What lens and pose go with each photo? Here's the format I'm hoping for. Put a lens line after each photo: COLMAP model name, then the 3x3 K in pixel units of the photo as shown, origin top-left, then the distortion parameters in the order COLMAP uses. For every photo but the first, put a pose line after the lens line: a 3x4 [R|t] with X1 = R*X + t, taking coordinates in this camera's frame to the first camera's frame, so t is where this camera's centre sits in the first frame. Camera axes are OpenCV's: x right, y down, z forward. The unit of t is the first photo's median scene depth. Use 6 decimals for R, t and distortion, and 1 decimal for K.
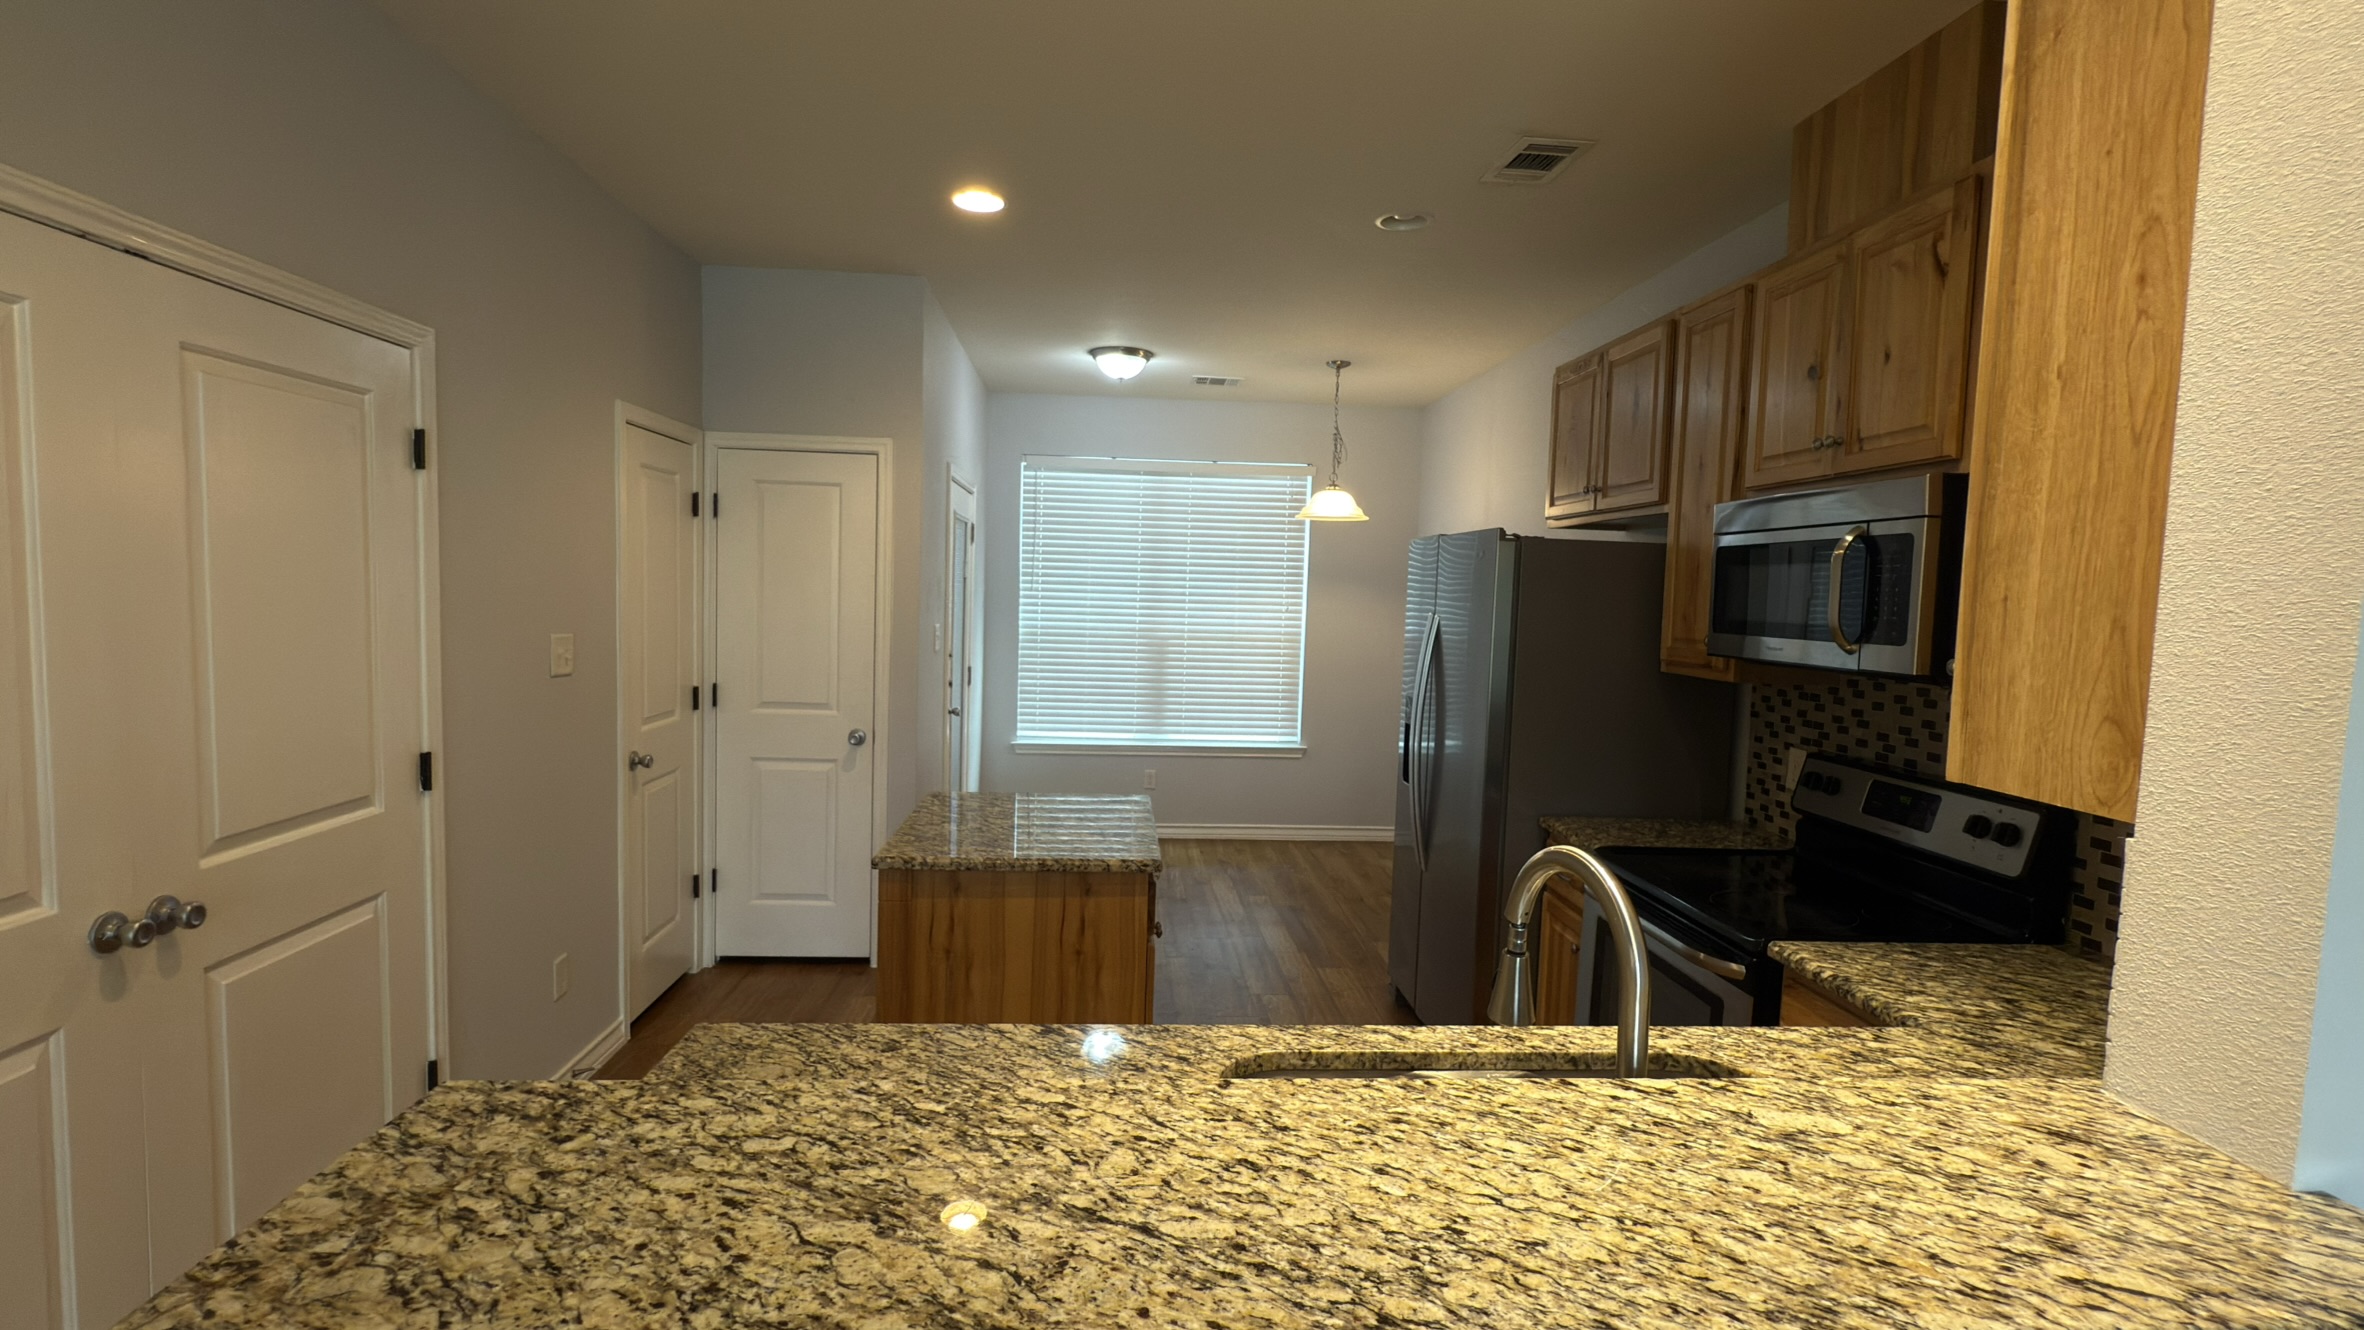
lens RADIAL K [[1139.7, 0, 1188.9], [0, 1139.7, 675.1], [0, 0, 1]] dist [0.000273, -0.000033]
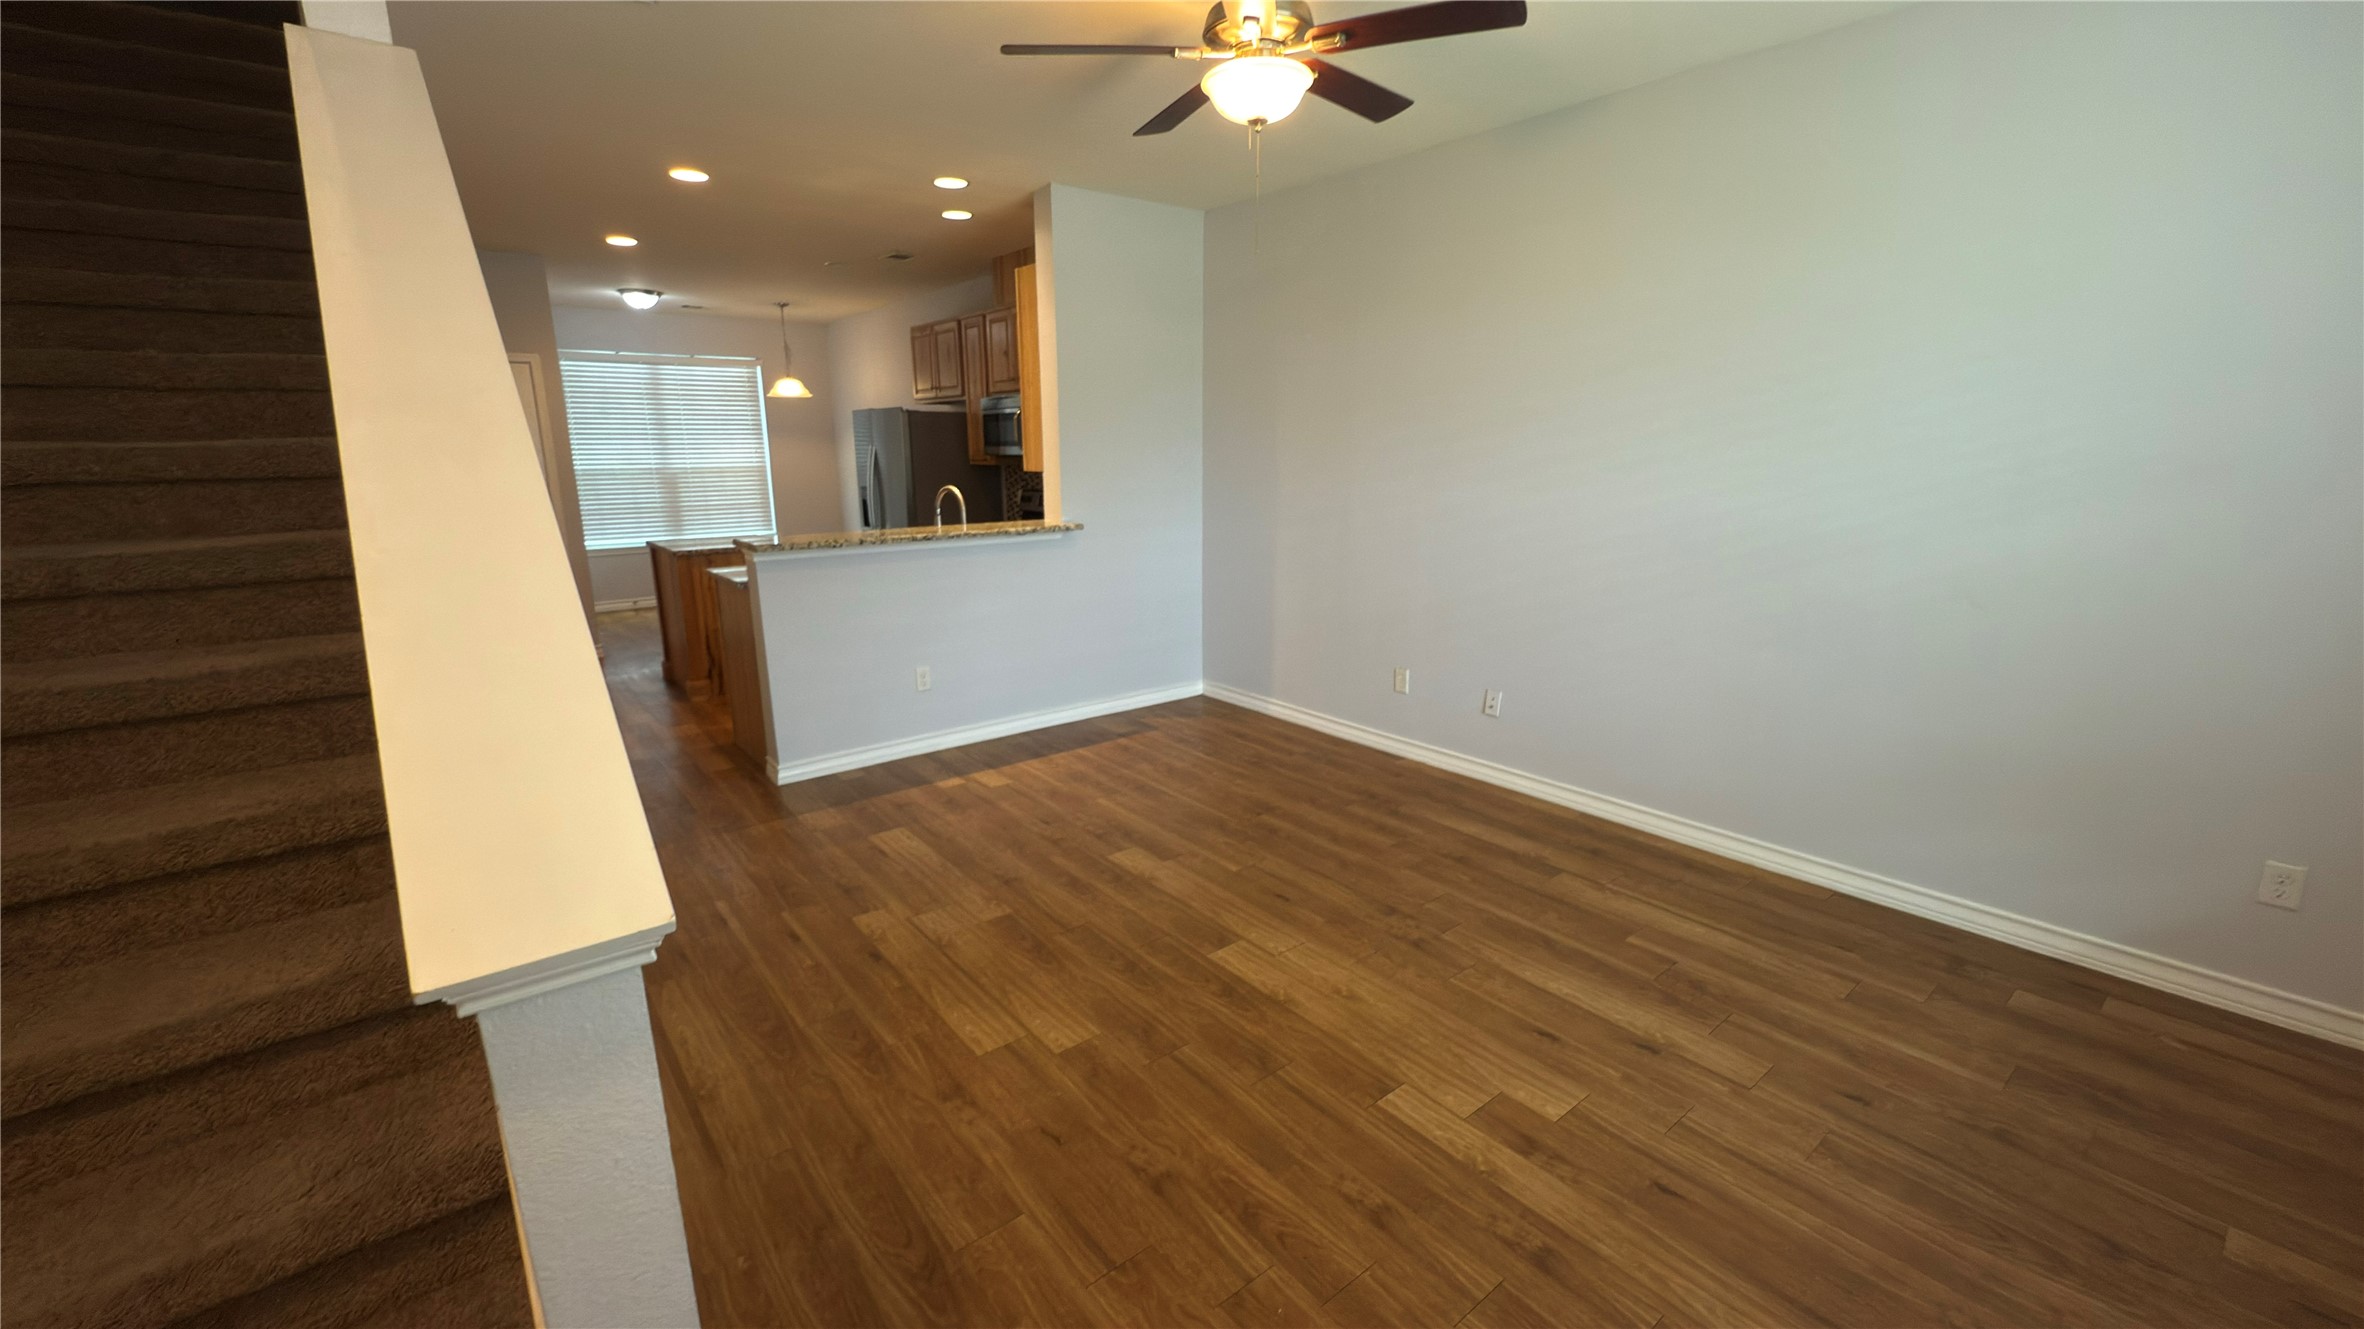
lens RADIAL K [[942.1, 0, 1182.0], [0, 942.1, 664.5], [0, 0, 1]] dist [0.000812, 0.000242]
pose [[0.827070, -0.158718, 0.539226, -0.323468], [0.069604, 0.980842, 0.181946, 0.068993], [-0.557774, -0.112950, 0.822272, -0.843902]]
